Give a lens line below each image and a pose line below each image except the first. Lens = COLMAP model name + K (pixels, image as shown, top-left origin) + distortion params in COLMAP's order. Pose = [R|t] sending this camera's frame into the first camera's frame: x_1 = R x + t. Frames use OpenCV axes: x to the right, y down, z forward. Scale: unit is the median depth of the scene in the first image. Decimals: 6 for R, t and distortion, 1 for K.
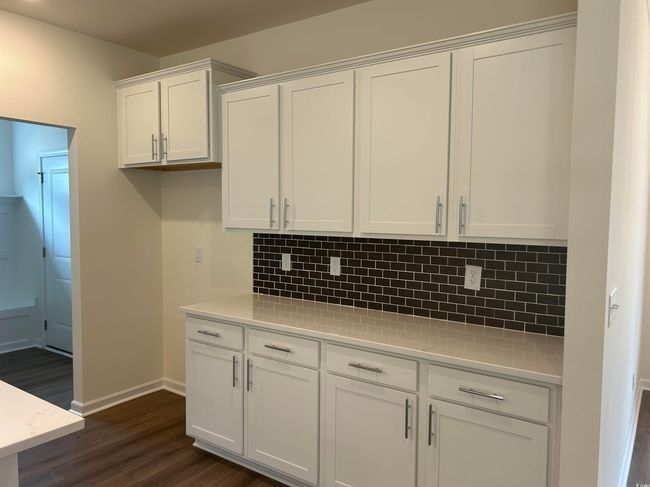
lens RADIAL K [[495.9, 0, 327.9], [0, 495.9, 241.2], [0, 0, 1]] dist [0.155561, -0.295533]
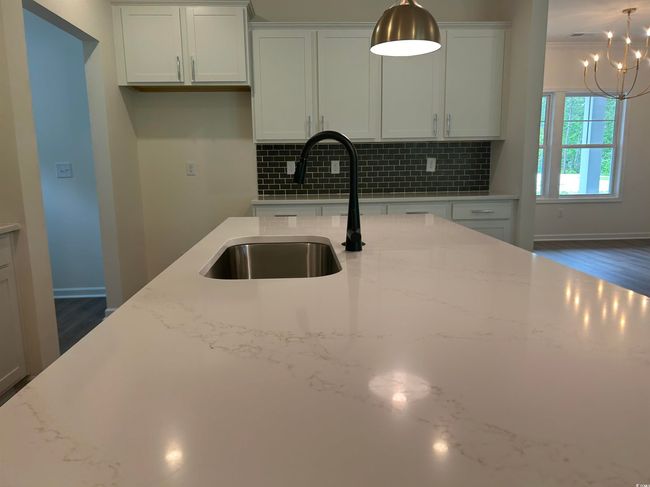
lens RADIAL K [[495.9, 0, 327.9], [0, 495.9, 241.2], [0, 0, 1]] dist [0.155561, -0.295533]
pose [[0.778734, -0.120715, 0.615631, -0.841064], [0.059301, 0.991083, 0.119323, 0.082660], [-0.624545, -0.056413, 0.778949, -0.111545]]
